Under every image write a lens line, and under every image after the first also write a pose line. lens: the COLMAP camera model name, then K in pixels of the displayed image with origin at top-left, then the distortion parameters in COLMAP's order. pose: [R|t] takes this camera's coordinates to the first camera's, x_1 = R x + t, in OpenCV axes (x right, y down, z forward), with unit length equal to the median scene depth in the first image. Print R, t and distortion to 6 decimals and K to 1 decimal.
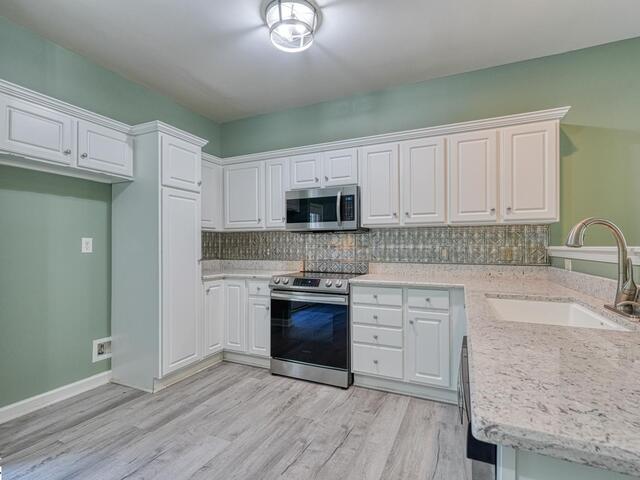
lens RADIAL K [[318.2, 0, 323.4], [0, 318.2, 243.7], [0, 0, 1]] dist [0.002380, 0.000362]
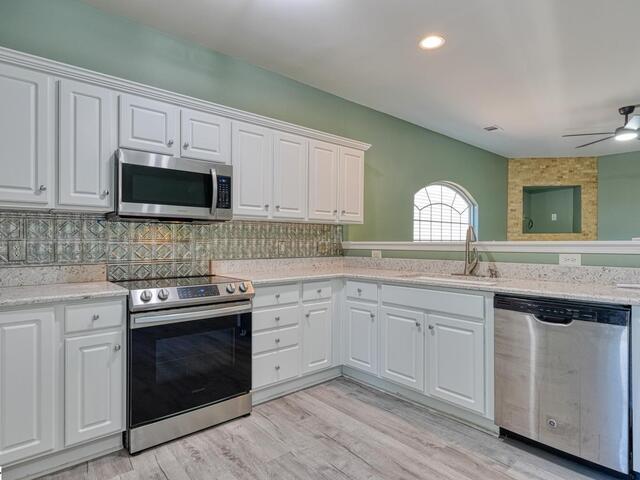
lens RADIAL K [[360.2, 0, 320.0], [0, 360.2, 240.0], [0, 0, 1]] dist [0.005147, 0.000915]
pose [[0.421036, 0.005583, 0.907027, -0.653793], [-0.010963, 0.999939, -0.001066, 0.004820], [-0.906978, -0.009495, 0.421072, 0.417043]]
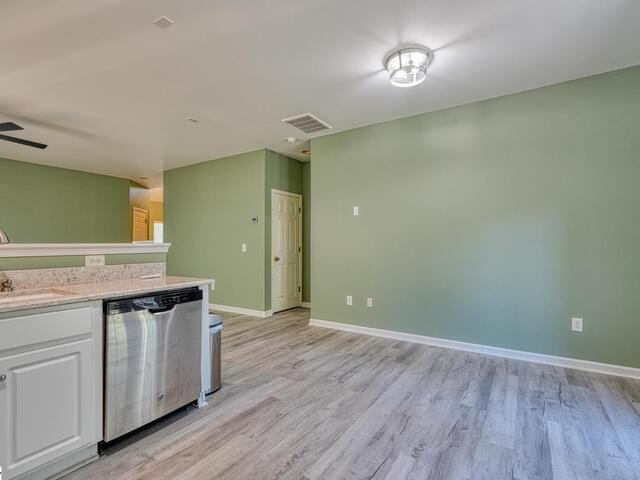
lens RADIAL K [[318.2, 0, 323.4], [0, 318.2, 243.7], [0, 0, 1]] dist [0.002380, 0.000362]
pose [[-0.989859, 0.005173, 0.141962, -0.315665], [0.003225, 0.999897, -0.013950, 0.013779], [-0.142019, -0.013351, -0.989774, 0.950559]]
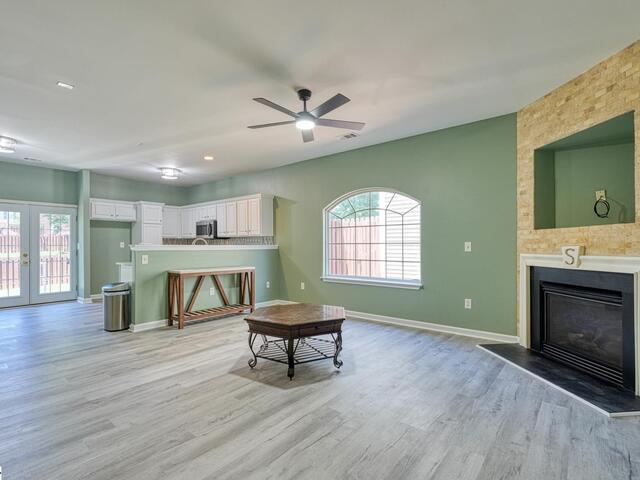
lens RADIAL K [[318.2, 0, 323.4], [0, 318.2, 243.7], [0, 0, 1]] dist [0.002380, 0.000362]
pose [[0.967860, -0.002739, -0.251475, 1.602592], [0.003869, 0.999985, 0.003996, -0.009171], [0.251460, -0.004841, 0.967856, -1.214652]]
